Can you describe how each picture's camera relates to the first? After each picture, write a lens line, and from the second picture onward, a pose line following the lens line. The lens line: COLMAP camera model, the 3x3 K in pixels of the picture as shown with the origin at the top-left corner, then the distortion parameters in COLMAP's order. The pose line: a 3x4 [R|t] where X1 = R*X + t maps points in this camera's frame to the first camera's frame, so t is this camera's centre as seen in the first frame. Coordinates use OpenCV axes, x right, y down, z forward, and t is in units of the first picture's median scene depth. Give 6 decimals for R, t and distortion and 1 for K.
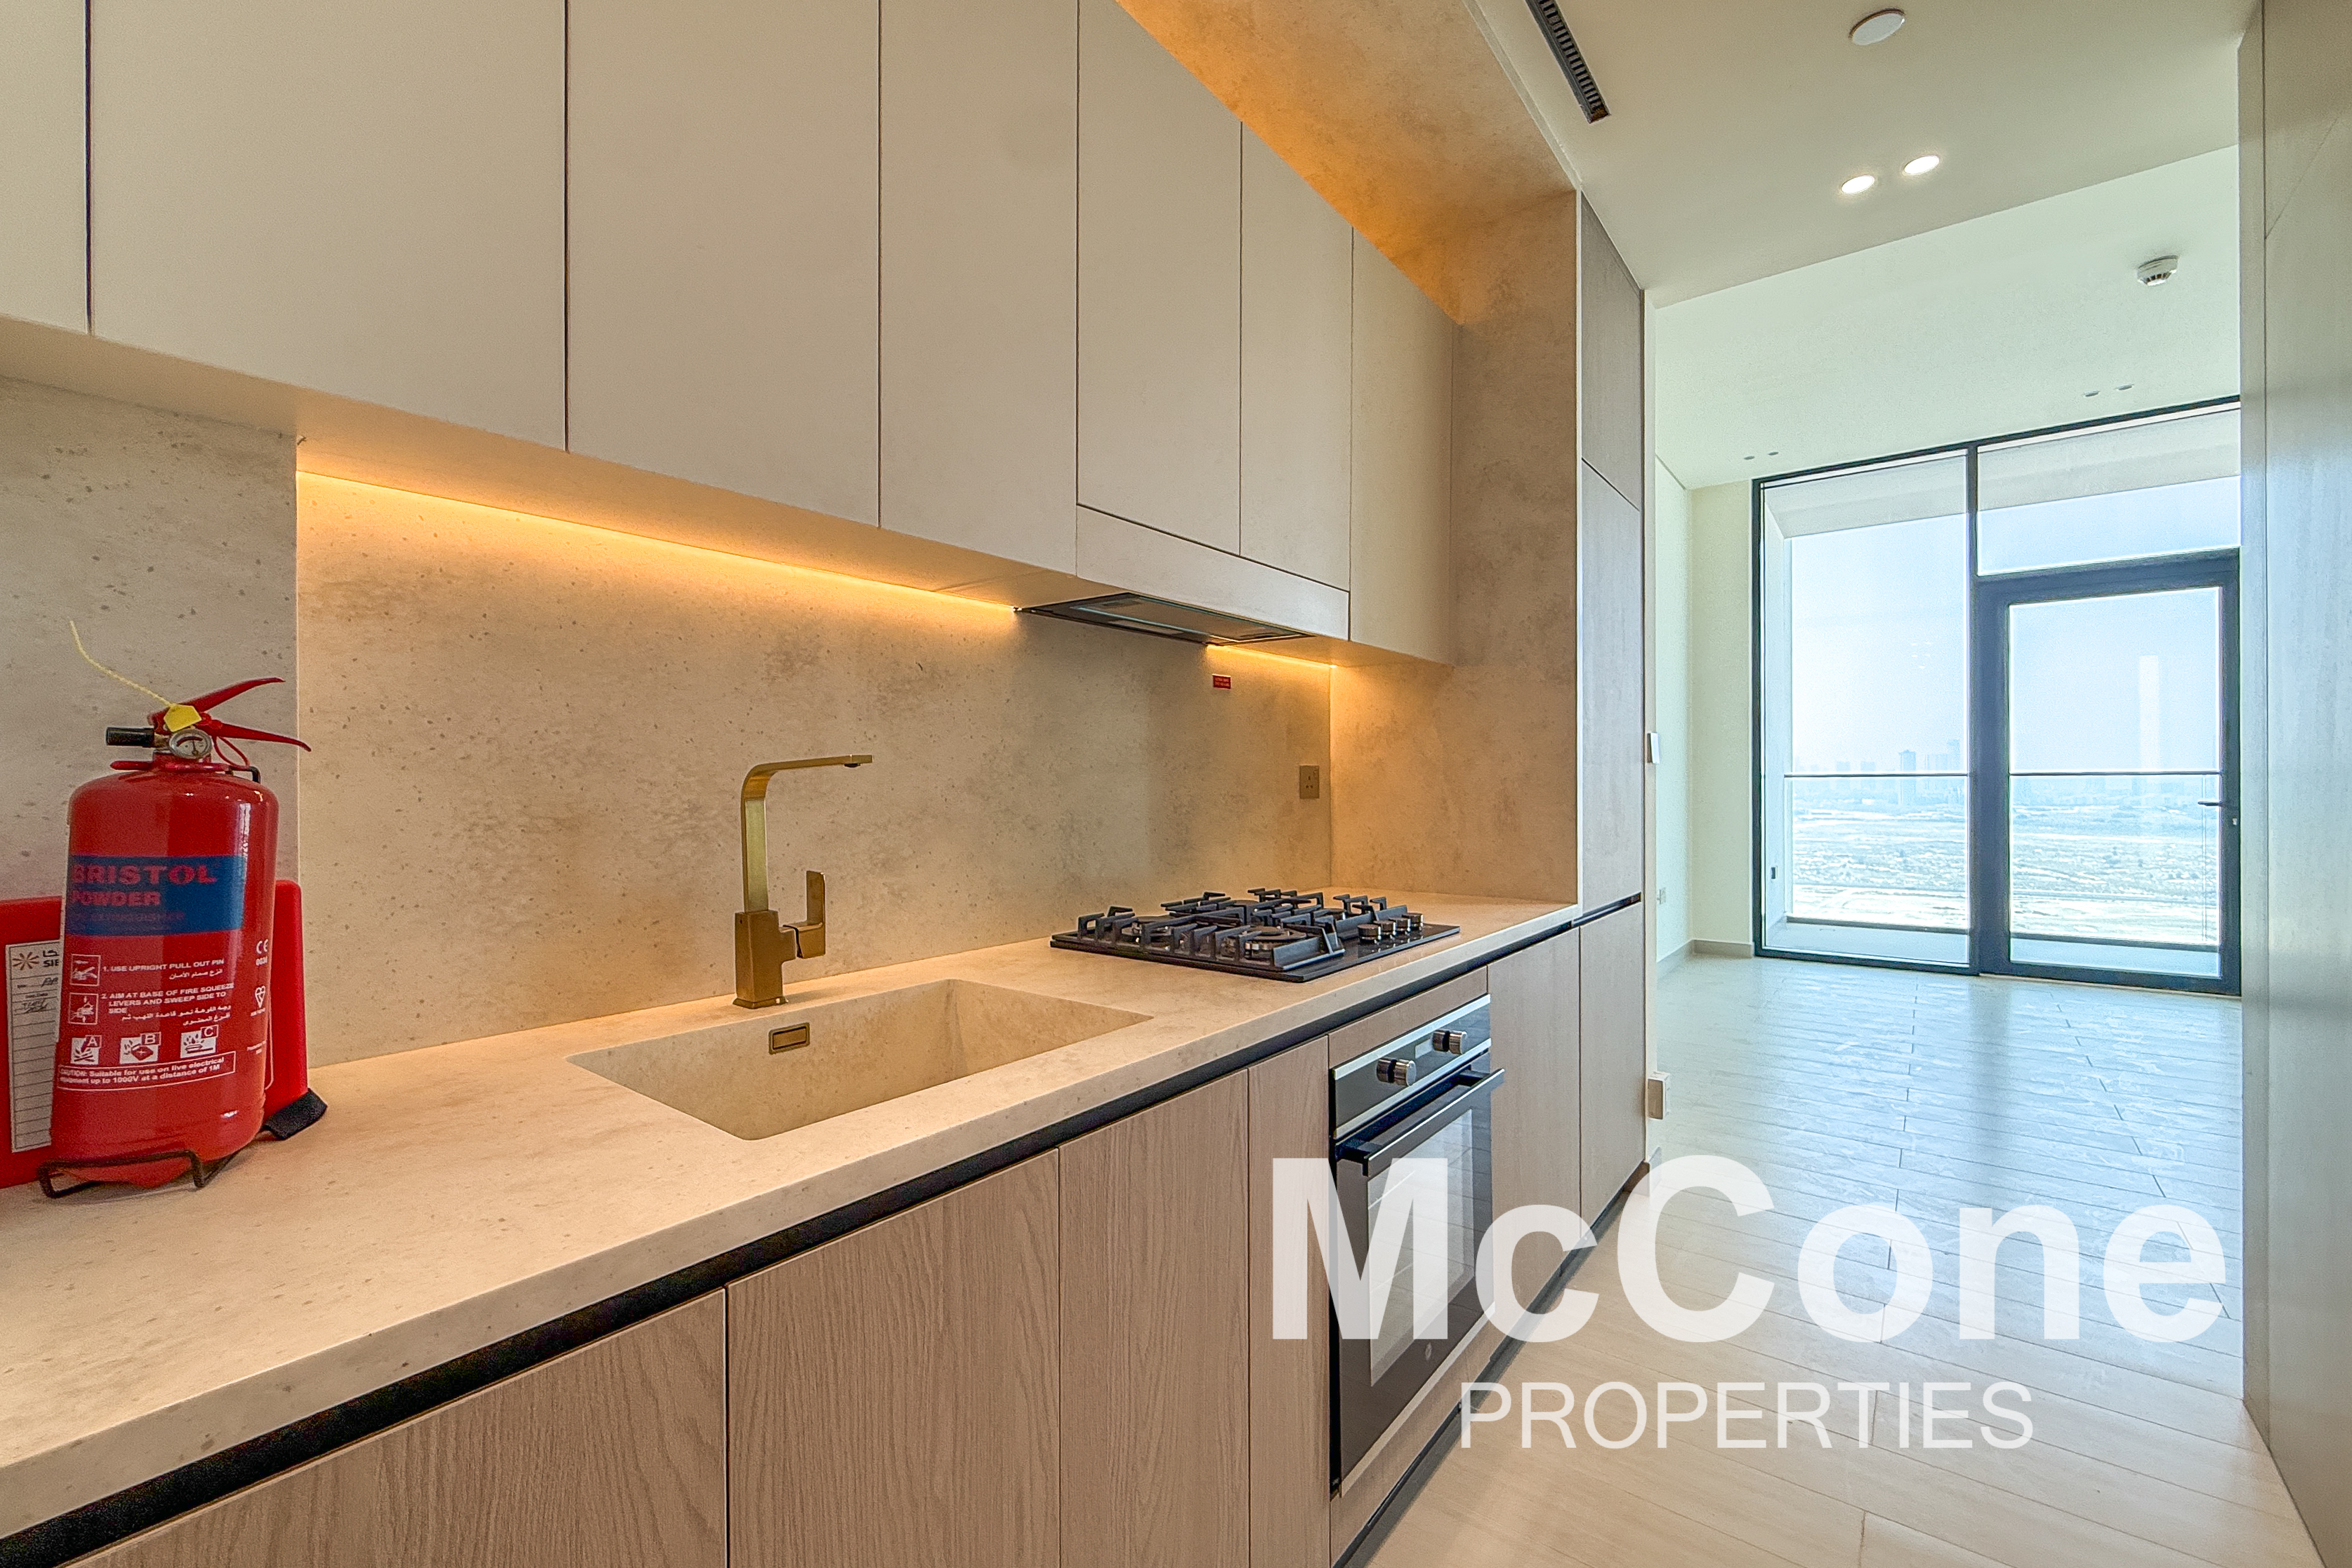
lens RADIAL K [[962.6, 0, 1172.8], [0, 962.6, 792.4], [0, 0, 1]] dist [0.015835, -0.000004]
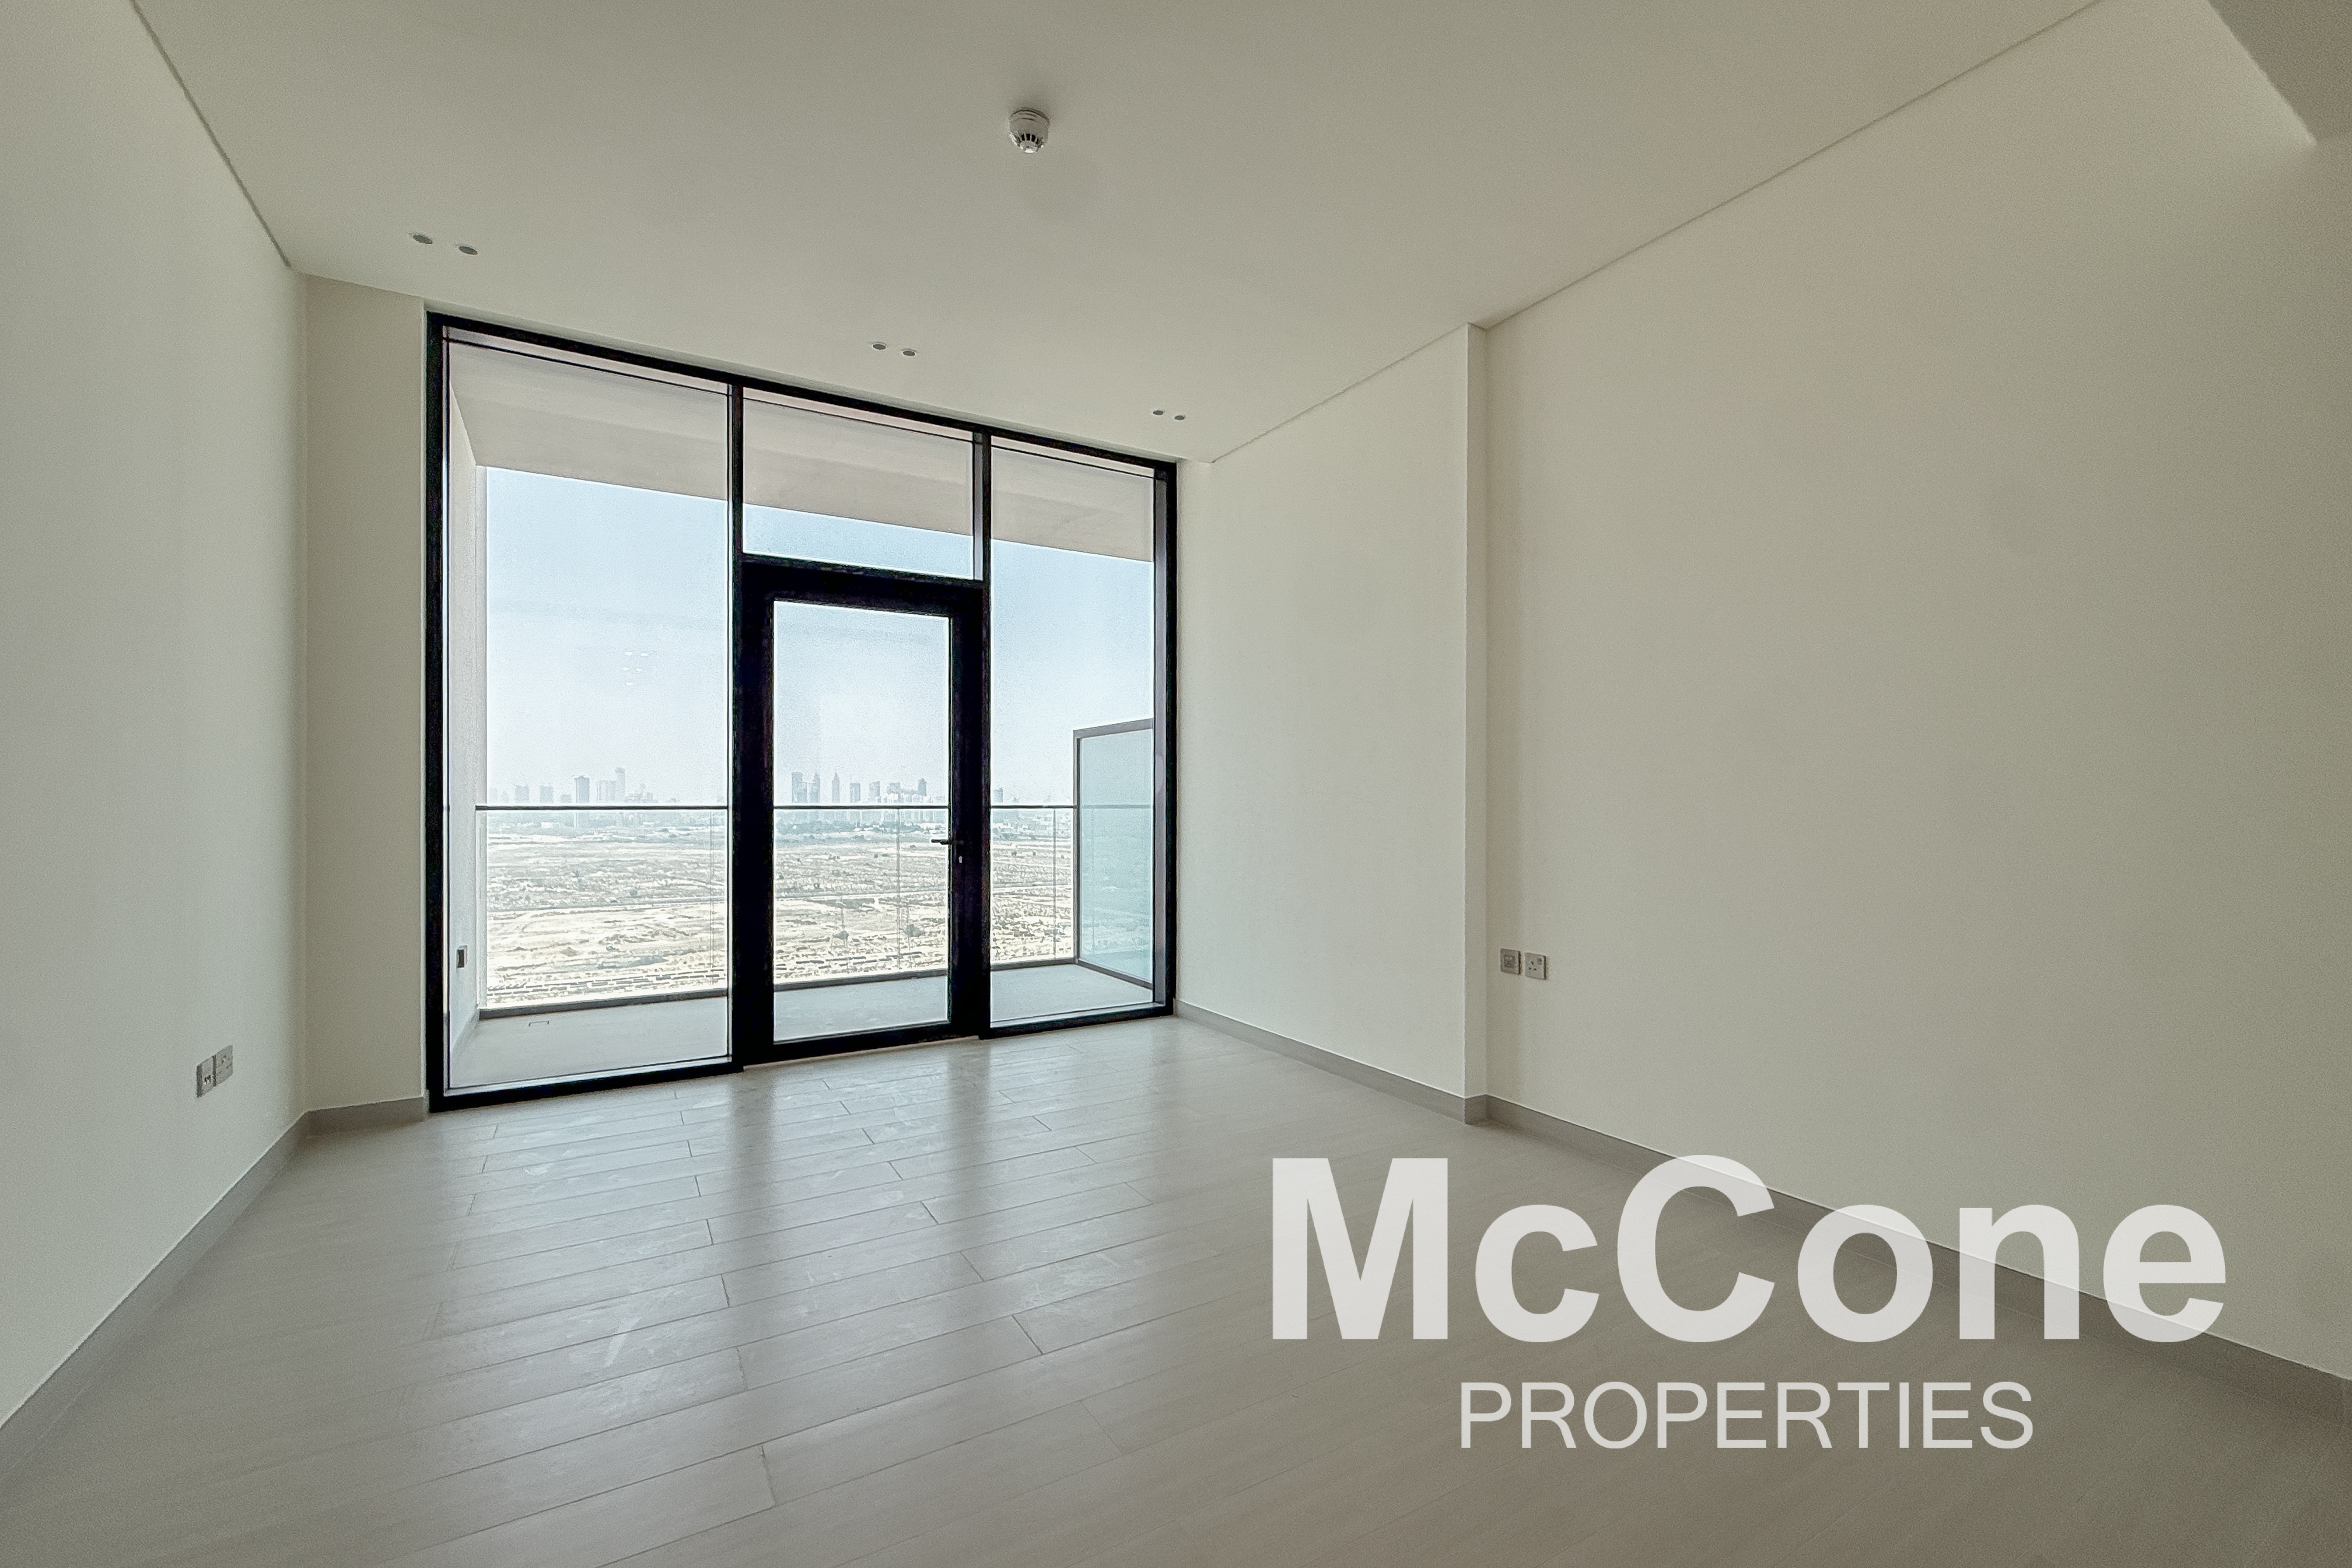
lens RADIAL K [[962.6, 0, 1172.8], [0, 962.6, 792.4], [0, 0, 1]] dist [0.015835, -0.000004]
pose [[0.366168, 0.014220, 0.930440, 0.210956], [0.008363, 0.999793, -0.018571, -0.013118], [-0.930511, 0.014582, 0.365973, 0.356696]]
